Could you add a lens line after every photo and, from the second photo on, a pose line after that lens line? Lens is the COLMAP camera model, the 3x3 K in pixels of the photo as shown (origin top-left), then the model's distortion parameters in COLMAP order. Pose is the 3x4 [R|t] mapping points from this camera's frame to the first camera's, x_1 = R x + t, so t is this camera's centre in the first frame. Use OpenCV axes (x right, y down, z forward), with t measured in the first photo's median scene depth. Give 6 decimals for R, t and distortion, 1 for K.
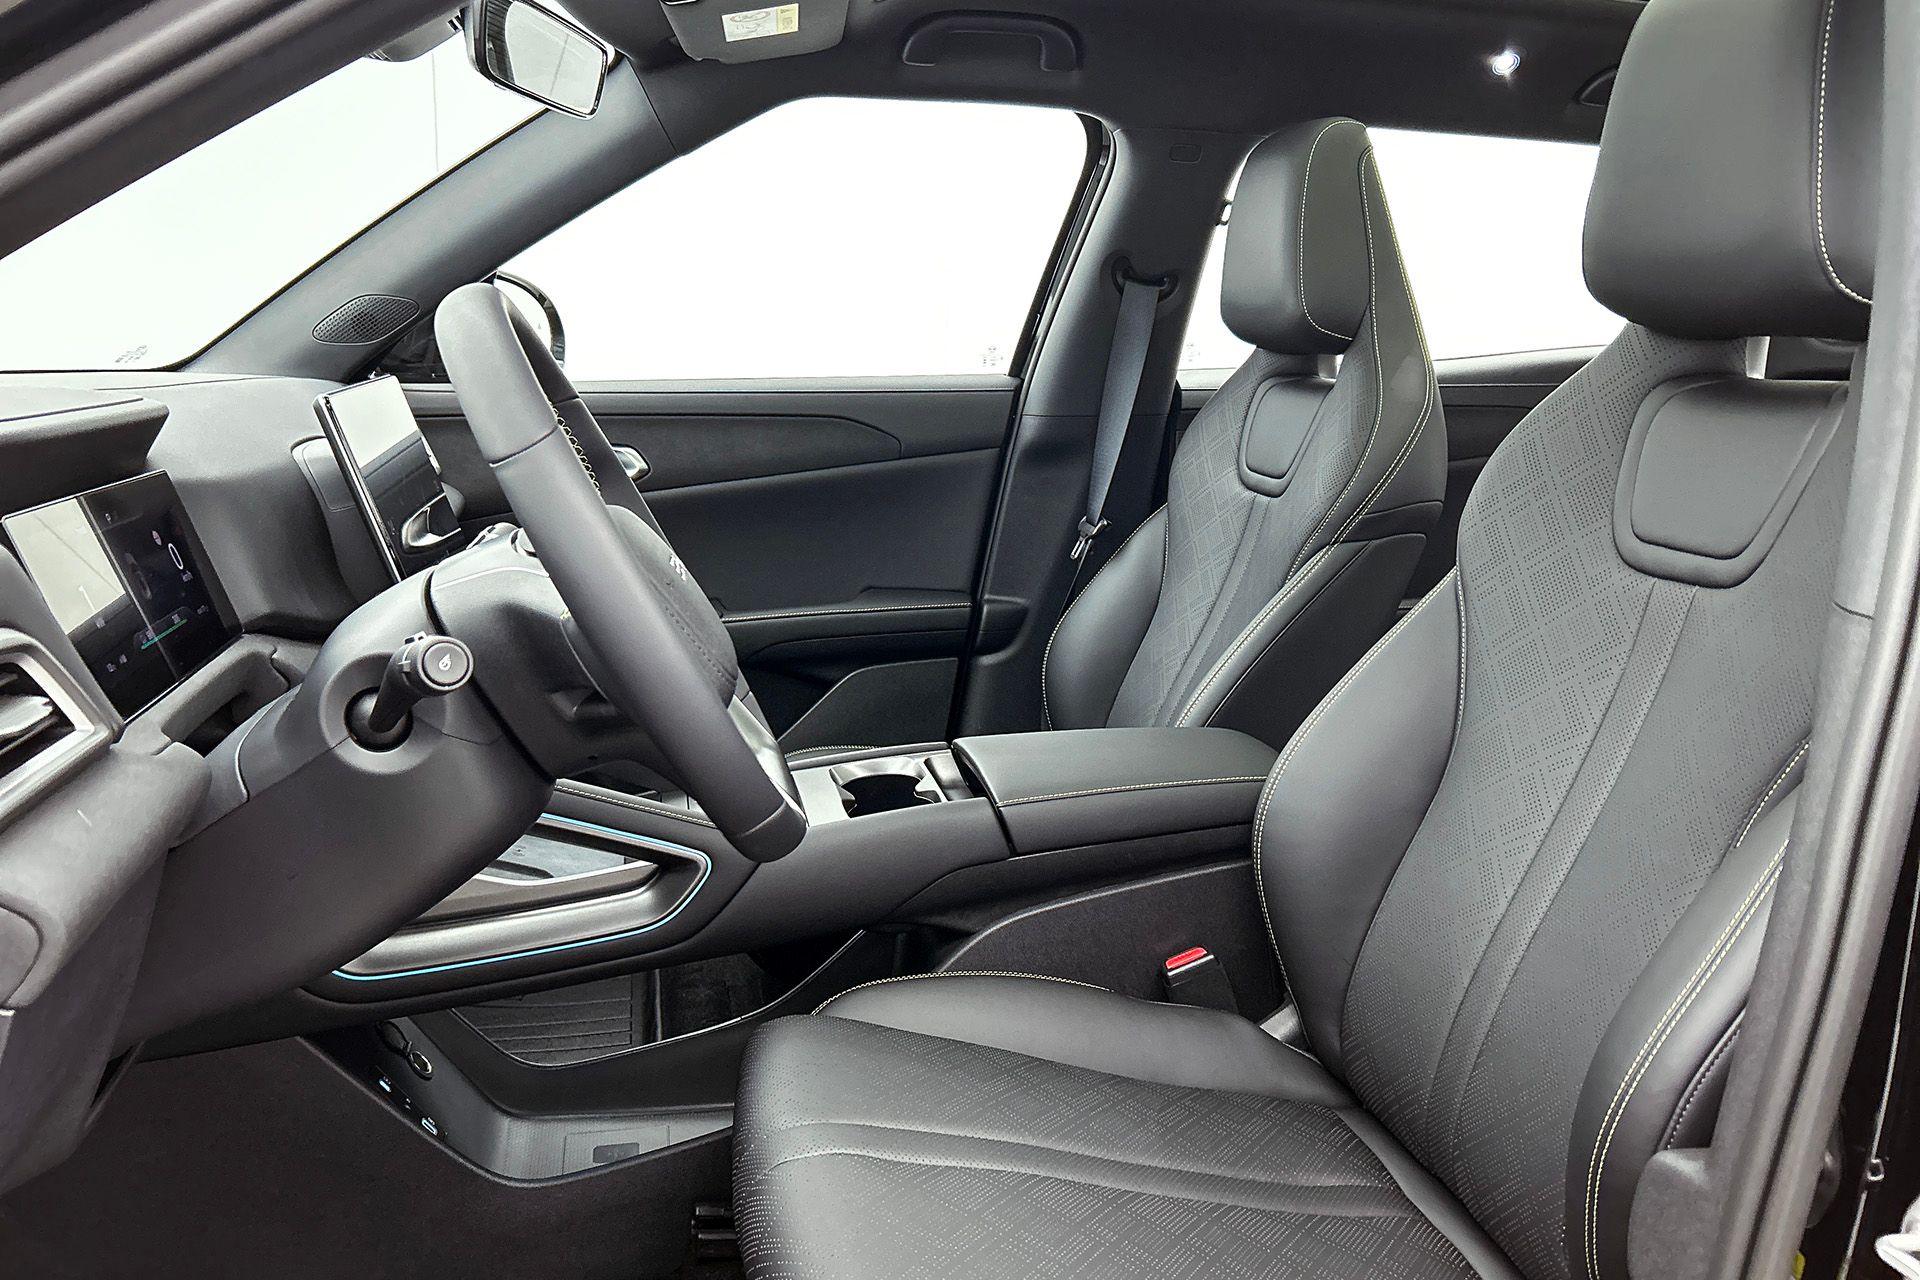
lens RADIAL K [[1407.1, 0, 960.0], [0, 1407.1, 640.0], [0, 0, 1]] dist [0.037192, -0.005610]
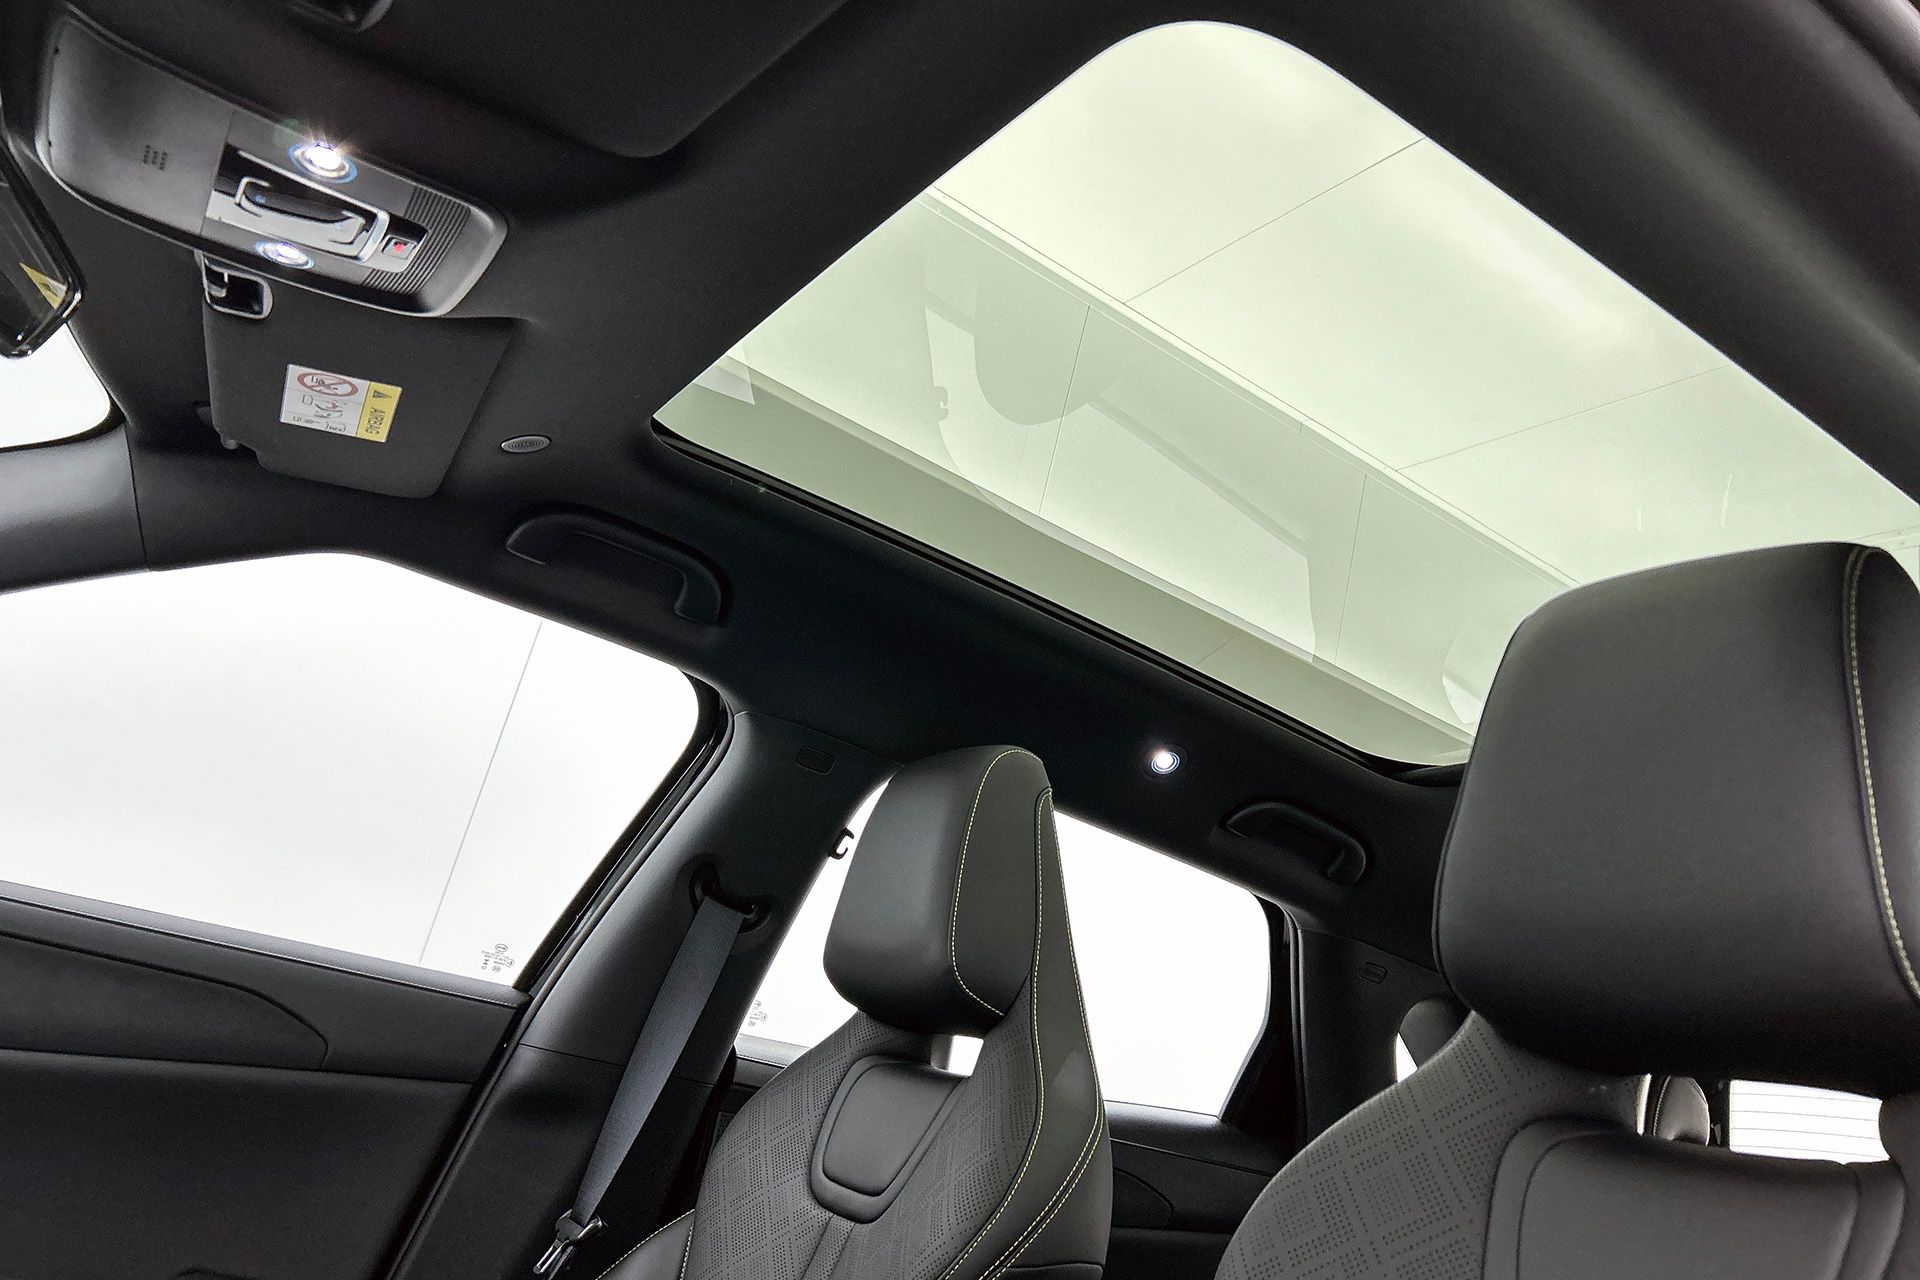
lens RADIAL K [[1407.1, 0, 960.0], [0, 1407.1, 640.0], [0, 0, 1]] dist [0.037192, -0.005610]
pose [[0.915754, 0.297094, 0.270425, -0.006195], [-0.126869, 0.852553, -0.507008, 0.001327], [-0.381181, 0.429987, 0.818421, 0.258677]]
